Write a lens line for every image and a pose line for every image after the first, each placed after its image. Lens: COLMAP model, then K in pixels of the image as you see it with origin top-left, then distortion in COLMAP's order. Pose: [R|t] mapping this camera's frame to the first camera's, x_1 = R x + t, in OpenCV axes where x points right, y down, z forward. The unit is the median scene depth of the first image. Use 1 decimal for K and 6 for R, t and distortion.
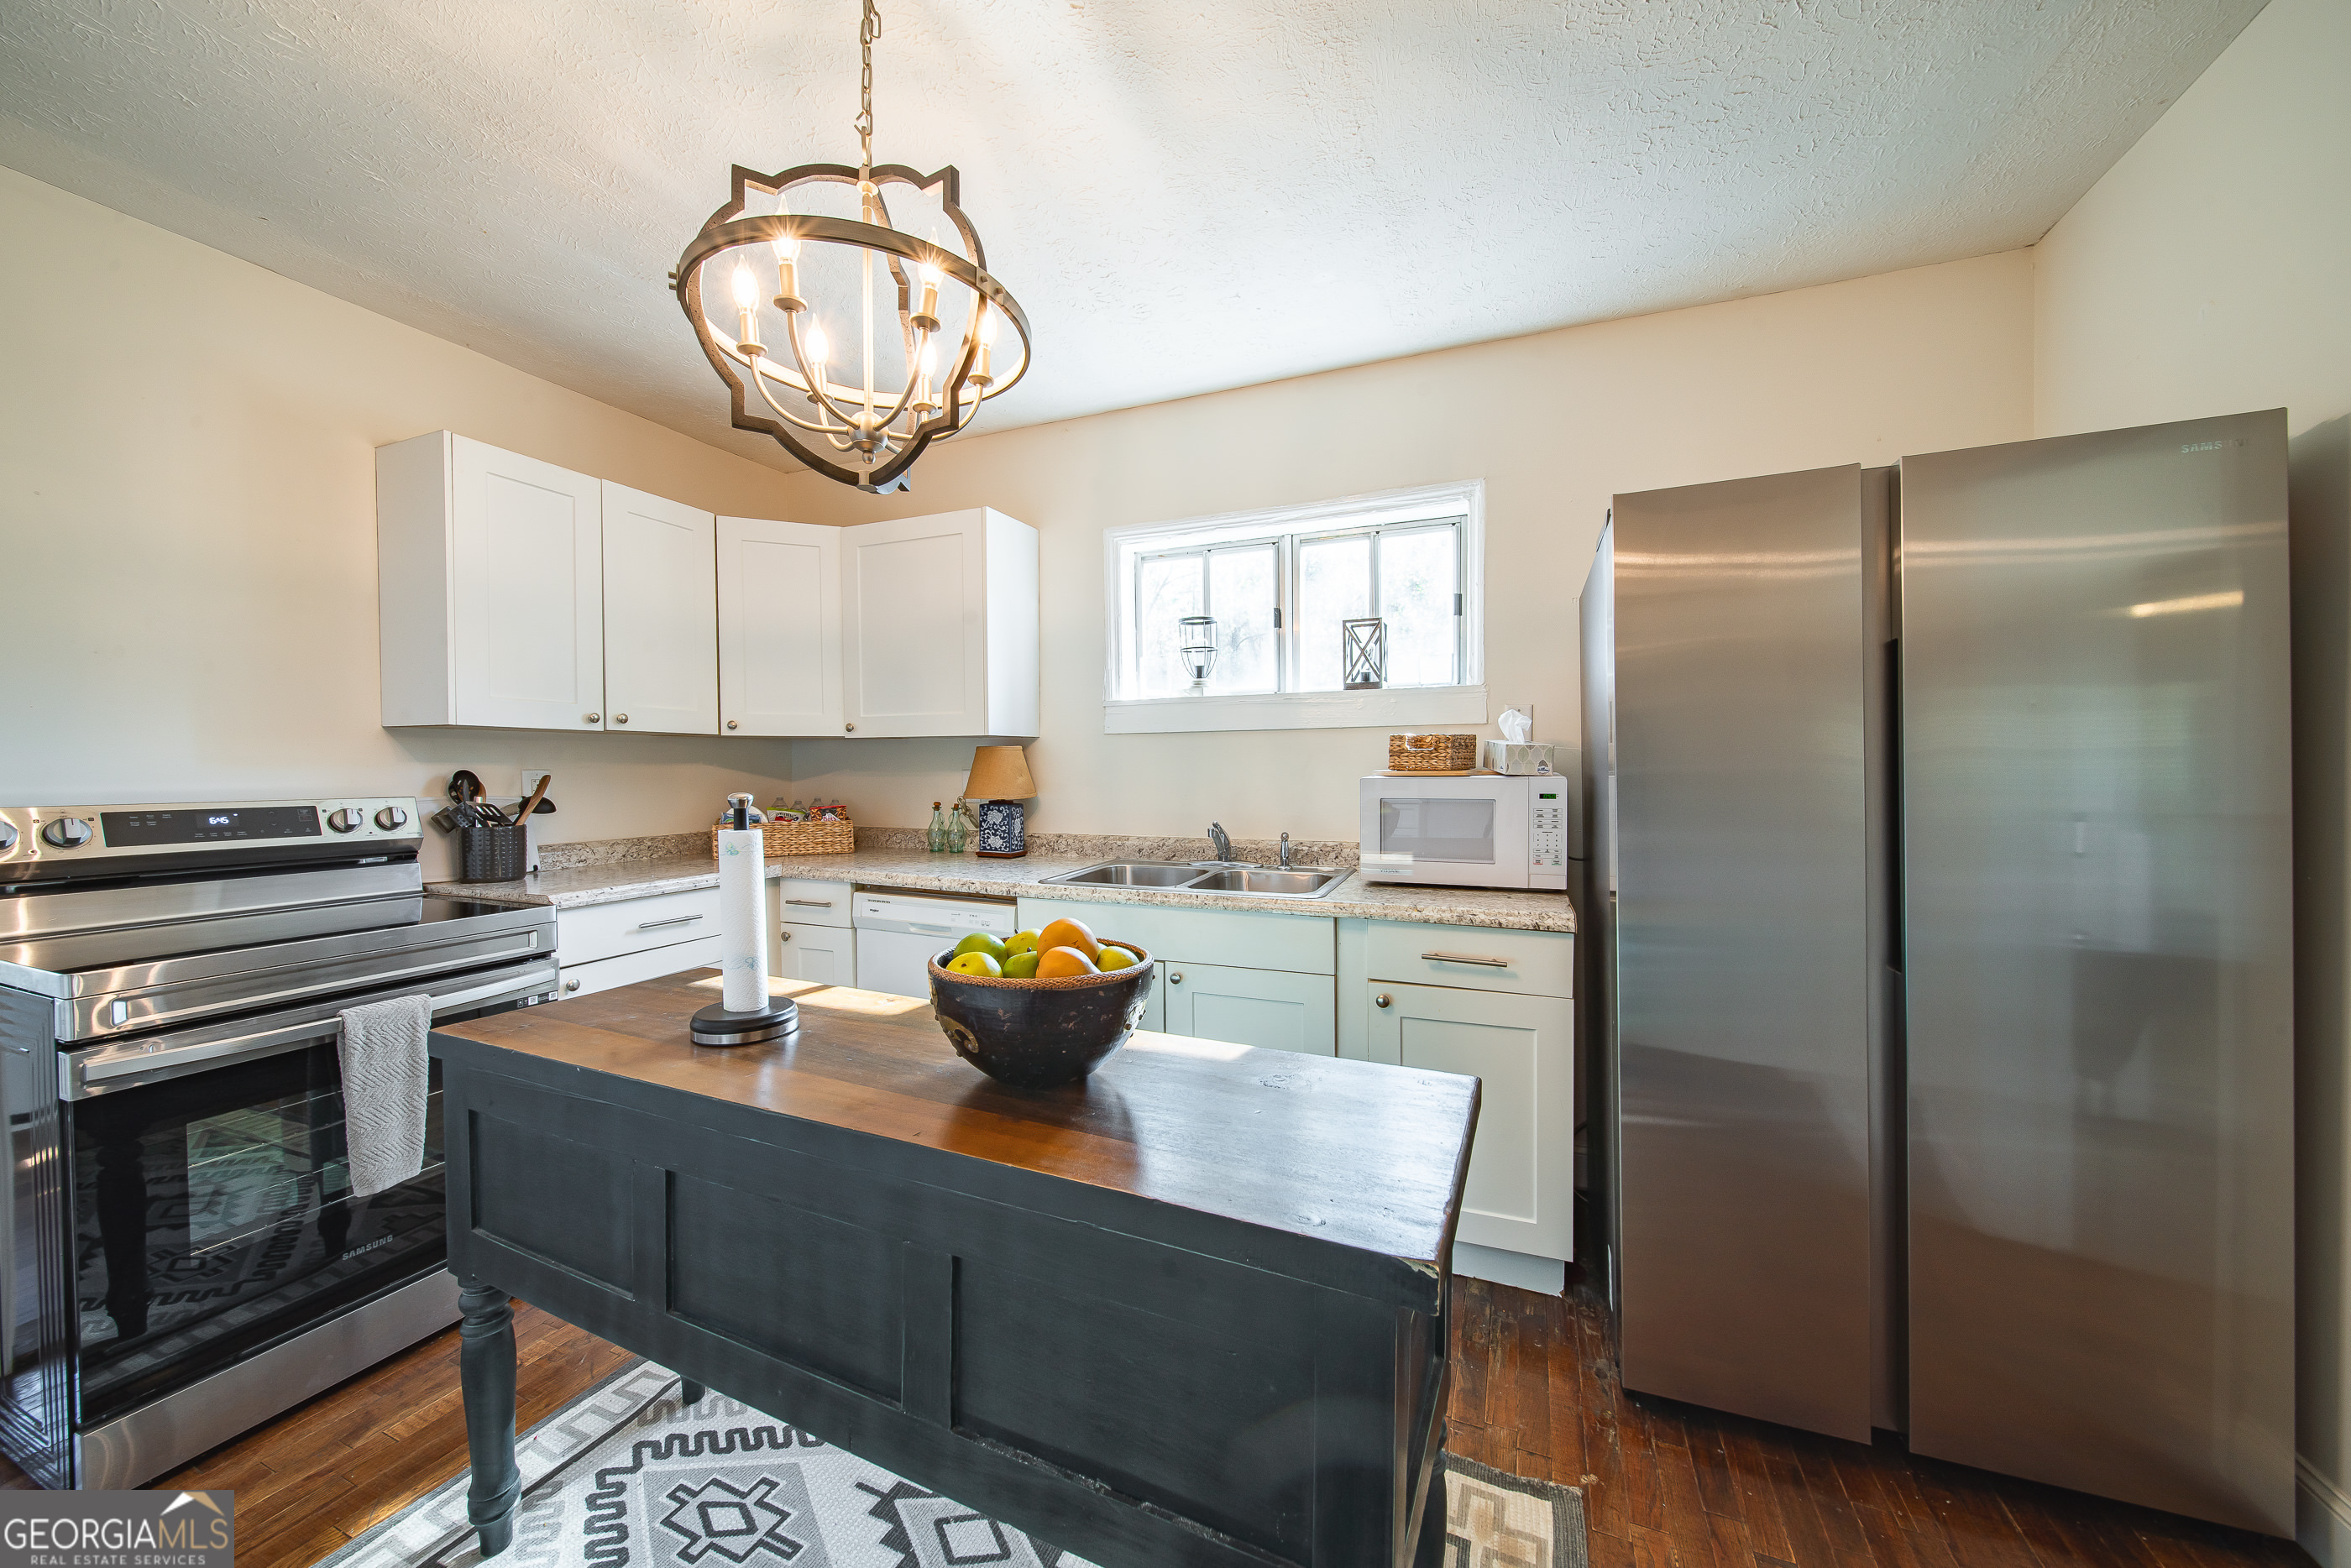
lens RADIAL K [[822.1, 0, 1175.5], [0, 822.1, 784.0], [0, 0, 1]] dist [-0.000402, 0.000000]
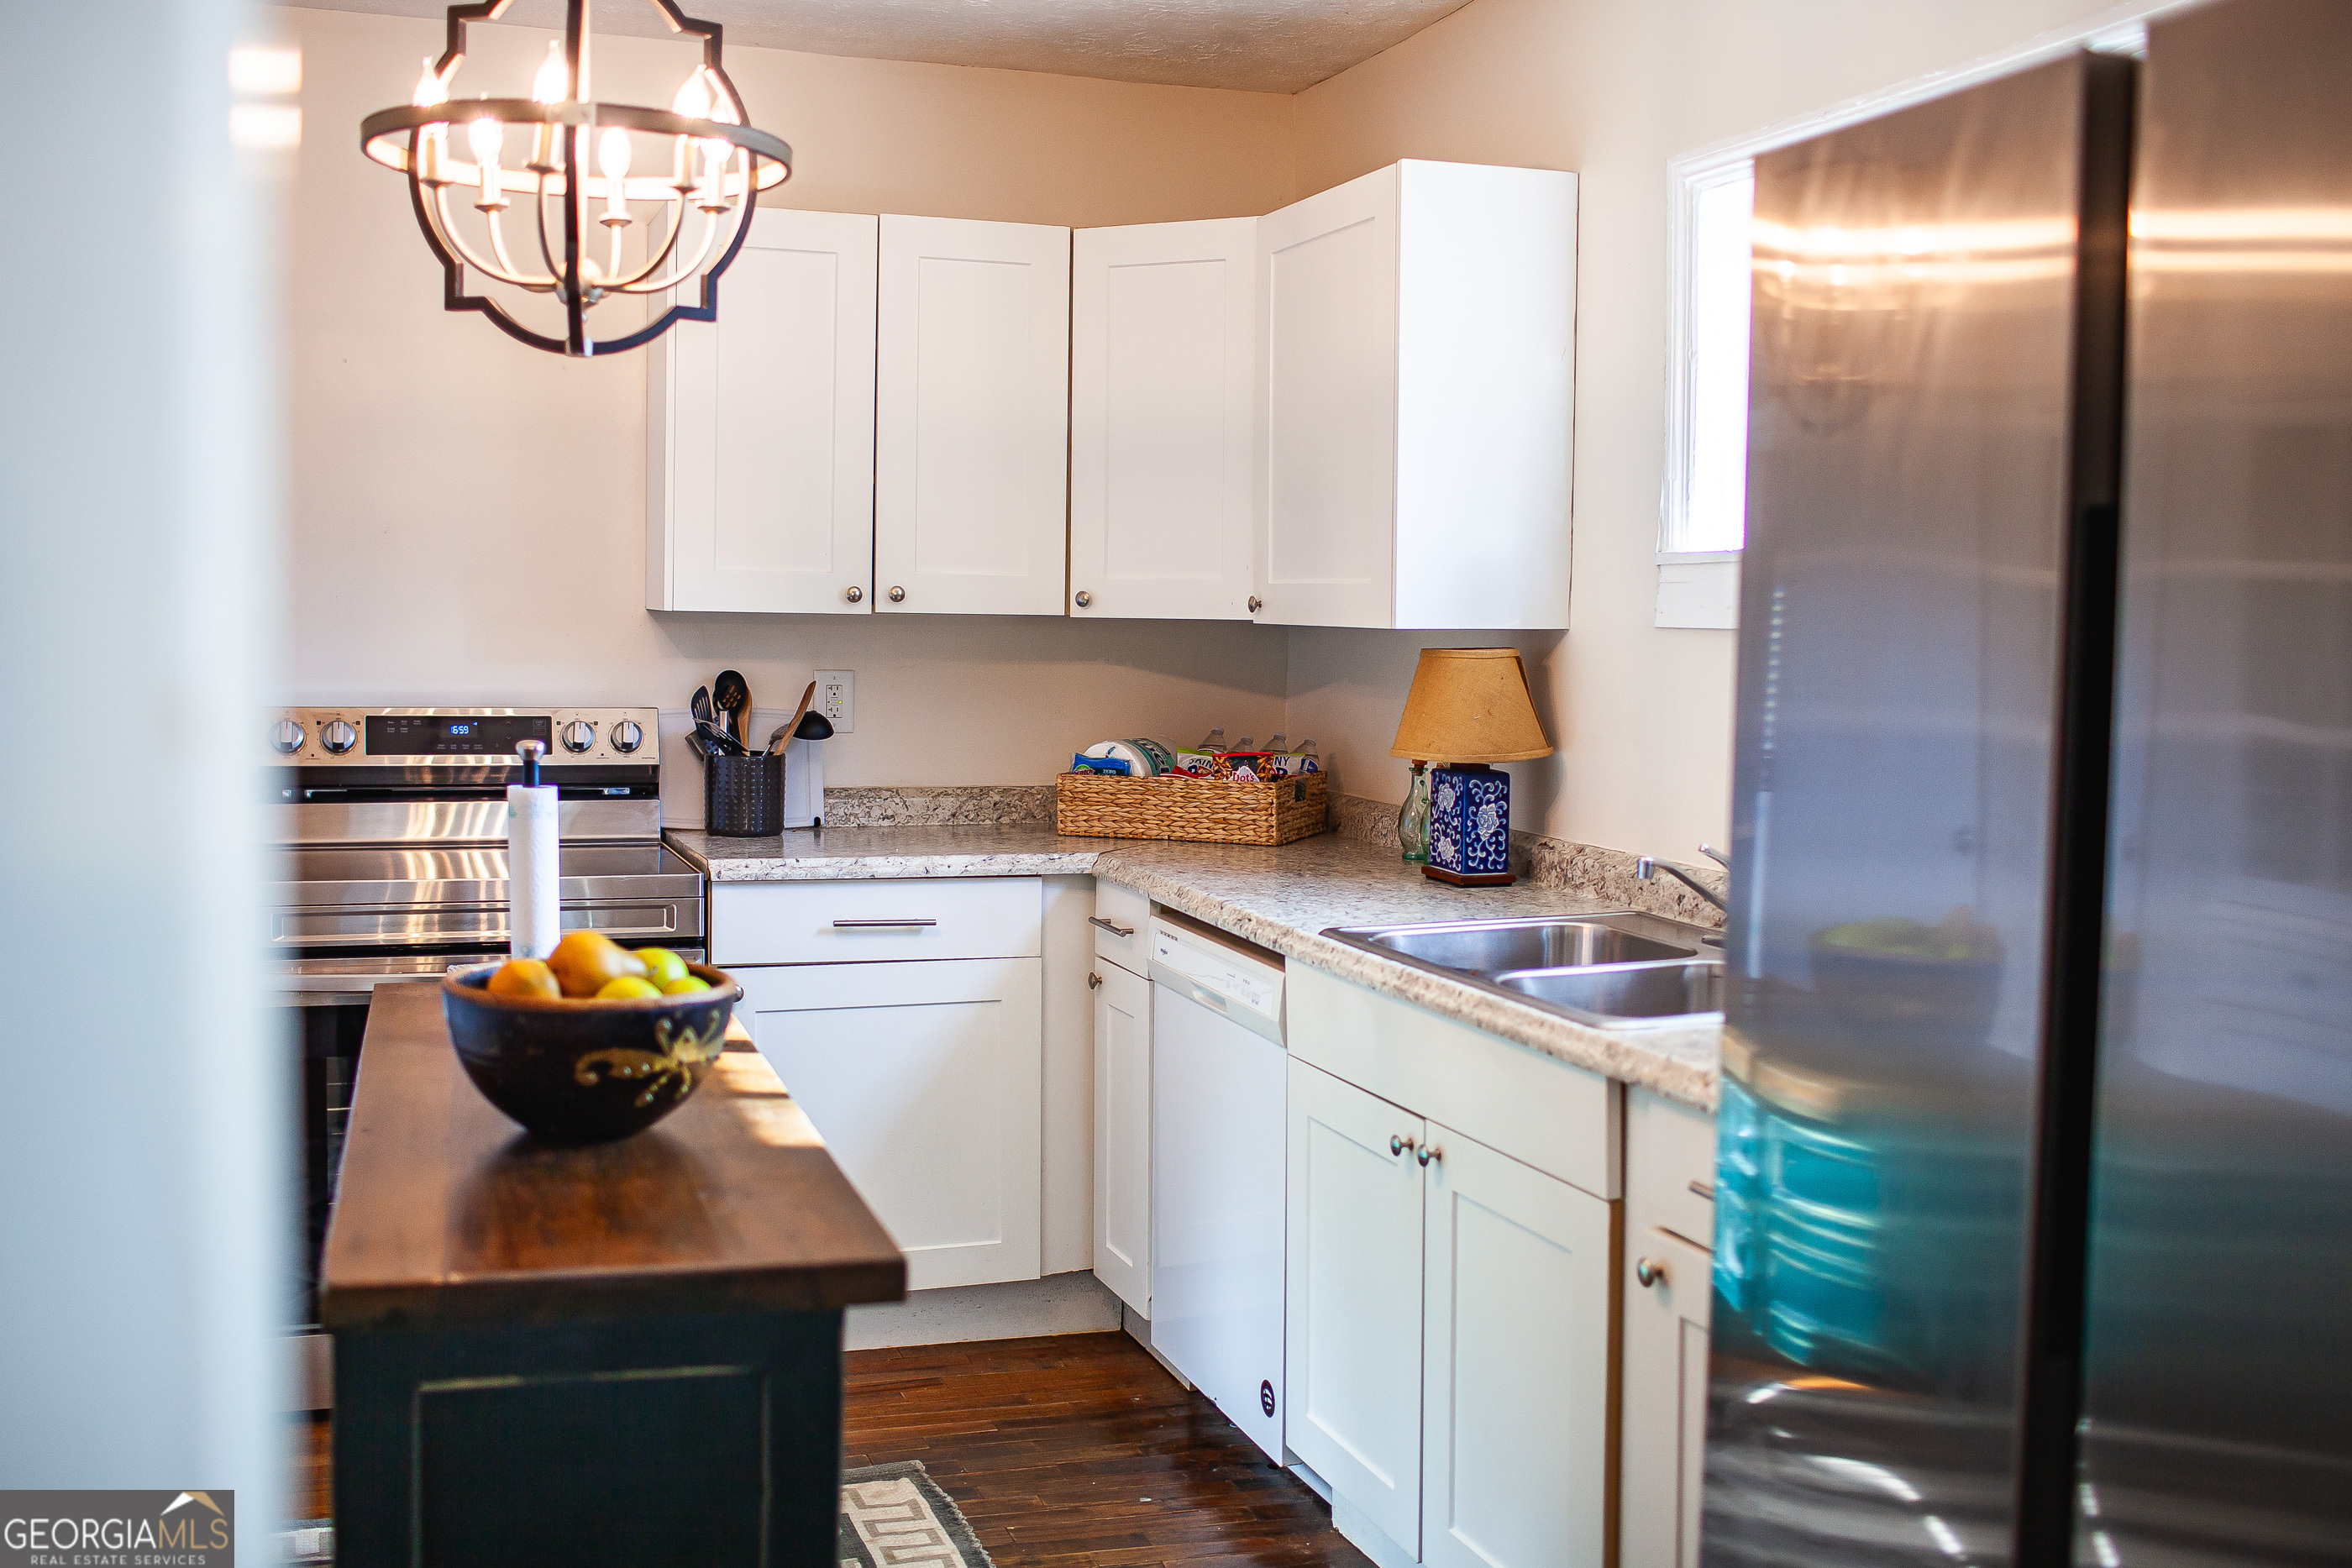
lens RADIAL K [[2296.3, 0, 1141.4], [0, 2296.3, 781.9], [0, 0, 1]] dist [-0.020015, 0.007821]
pose [[0.669340, 0.070400, -0.739613, 0.767685], [-0.034390, 0.997369, 0.063812, -0.056633], [0.742160, -0.017277, 0.670000, -0.031399]]
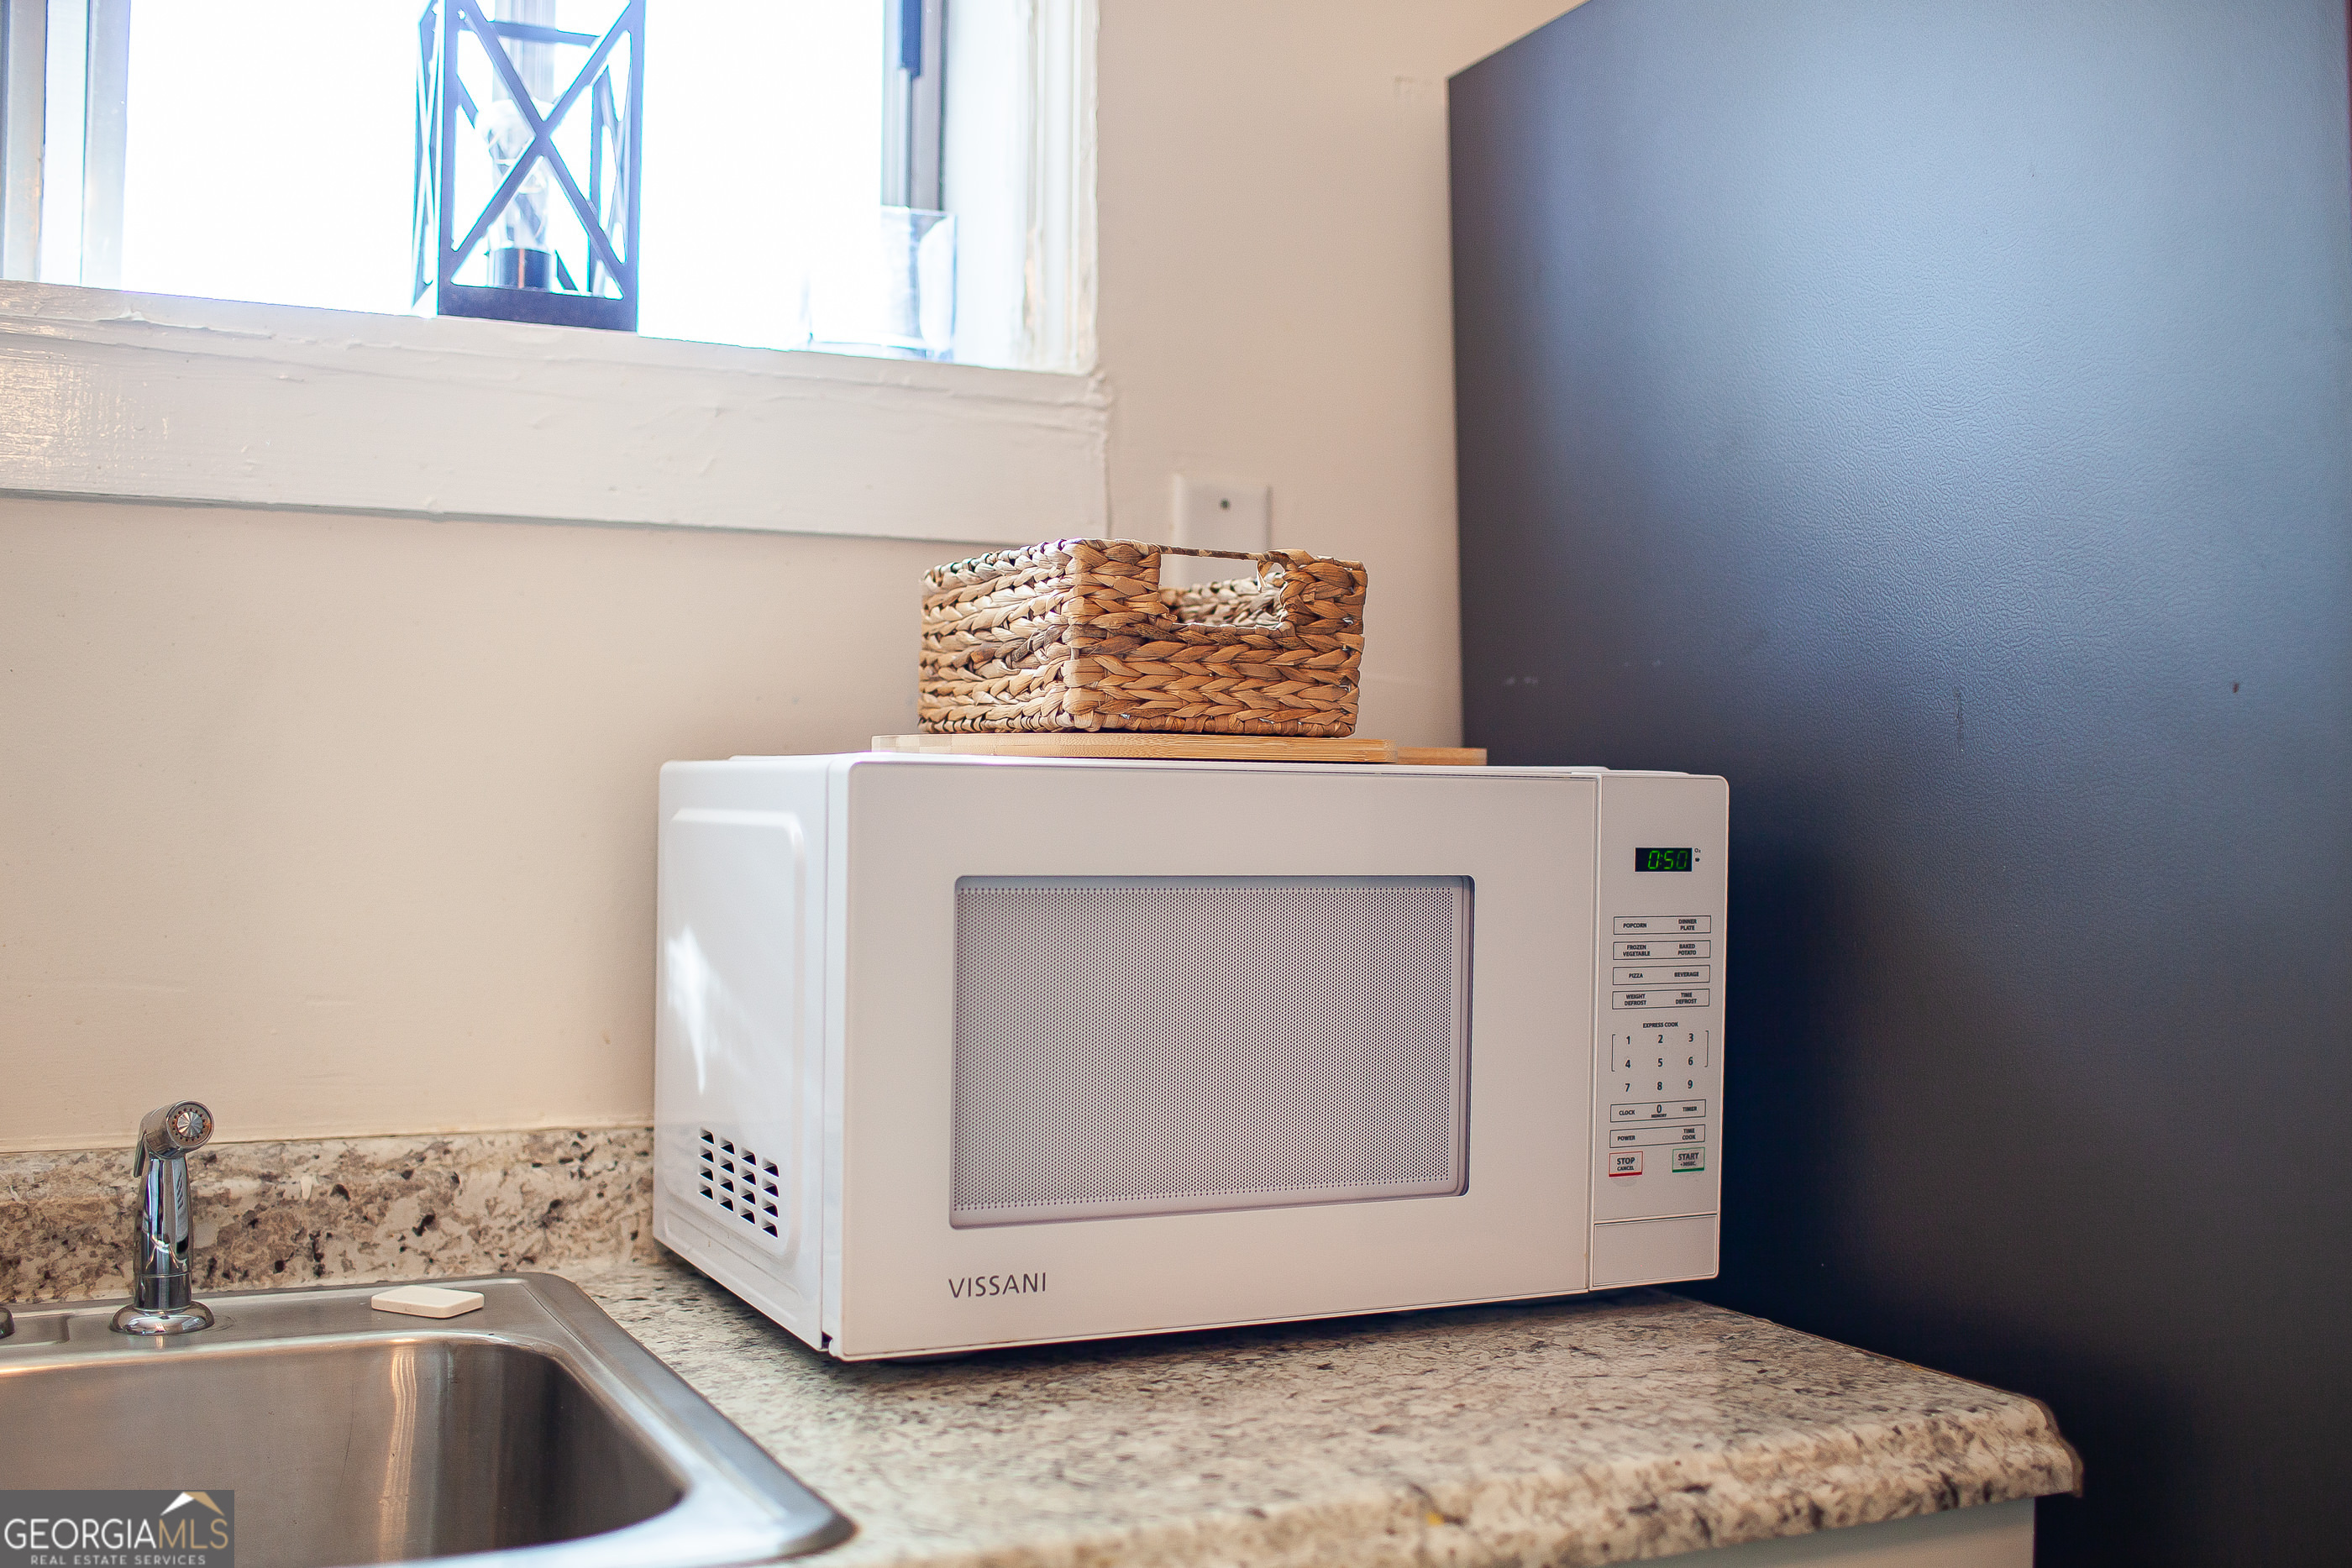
lens RADIAL K [[2420.4, 0, 1176.0], [0, 2420.4, 784.0], [0, 0, 1]] dist [-0.146734, 0.001193]
pose [[0.667581, 0.020231, 0.744262, -0.085563], [0.009882, 0.999302, -0.036027, 0.013406], [-0.744472, 0.031405, 0.666915, 0.542037]]
